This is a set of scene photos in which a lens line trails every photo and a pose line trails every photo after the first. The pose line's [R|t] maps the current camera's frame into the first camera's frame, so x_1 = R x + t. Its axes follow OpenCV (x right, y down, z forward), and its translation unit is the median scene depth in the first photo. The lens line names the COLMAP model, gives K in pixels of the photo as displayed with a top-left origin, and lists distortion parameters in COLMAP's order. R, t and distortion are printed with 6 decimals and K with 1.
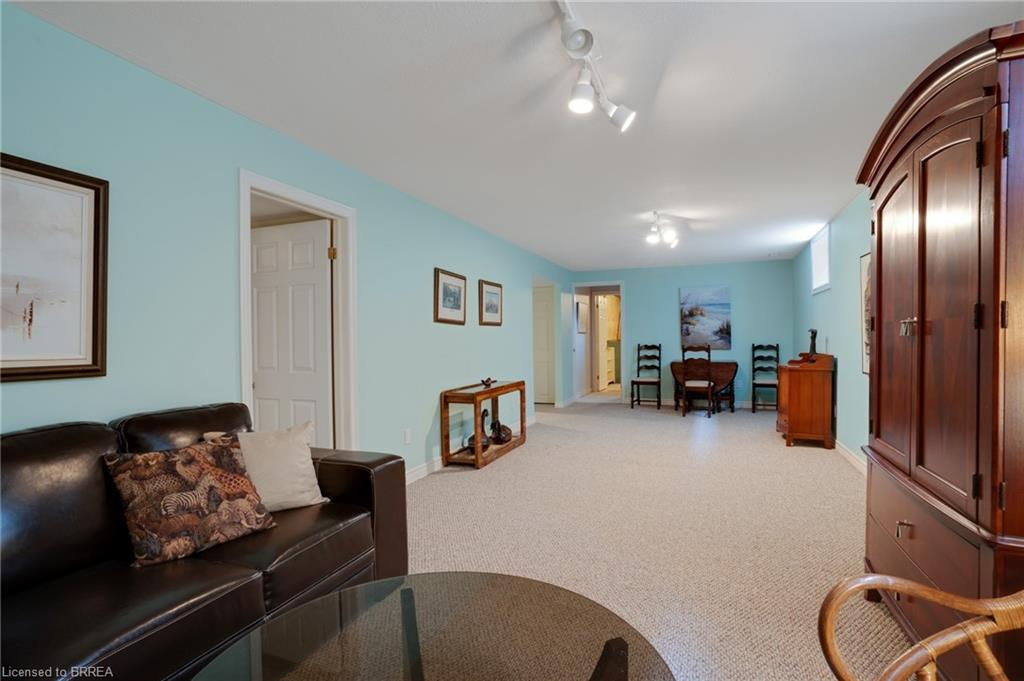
lens RADIAL K [[491.6, 0, 512.0], [0, 491.6, 340.5], [0, 0, 1]] dist [-0.073573, 0.000040]
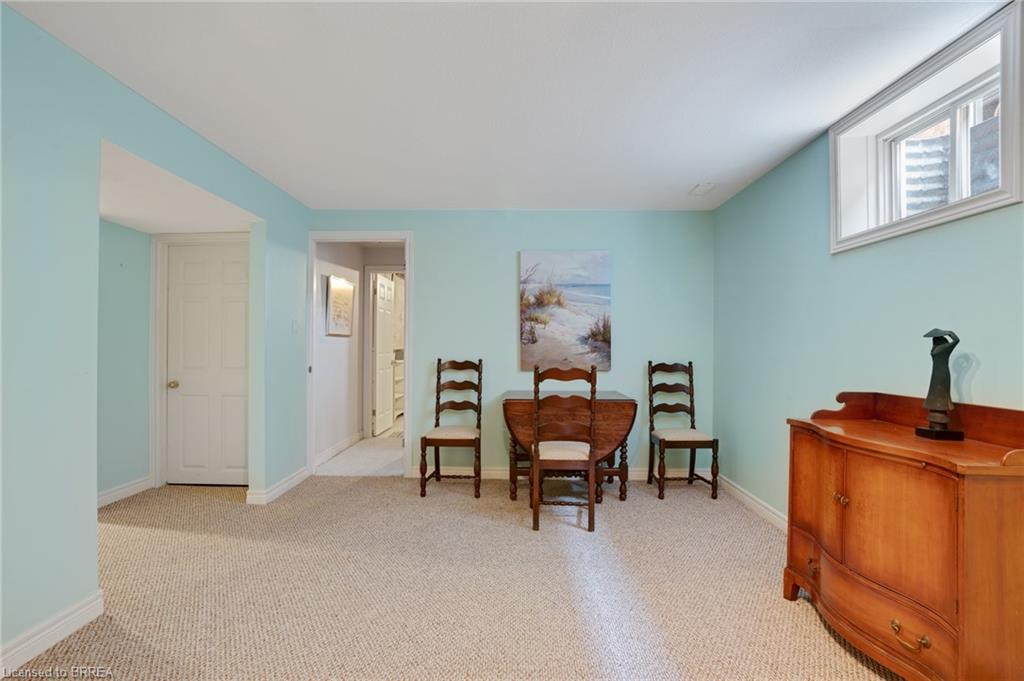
lens RADIAL K [[491.6, 0, 512.0], [0, 491.6, 340.5], [0, 0, 1]] dist [-0.073573, 0.000040]
pose [[0.927795, 0.019274, 0.372591, 0.147591], [-0.013953, 0.999759, -0.016971, -0.004336], [-0.372828, 0.010546, 0.927840, 0.530004]]
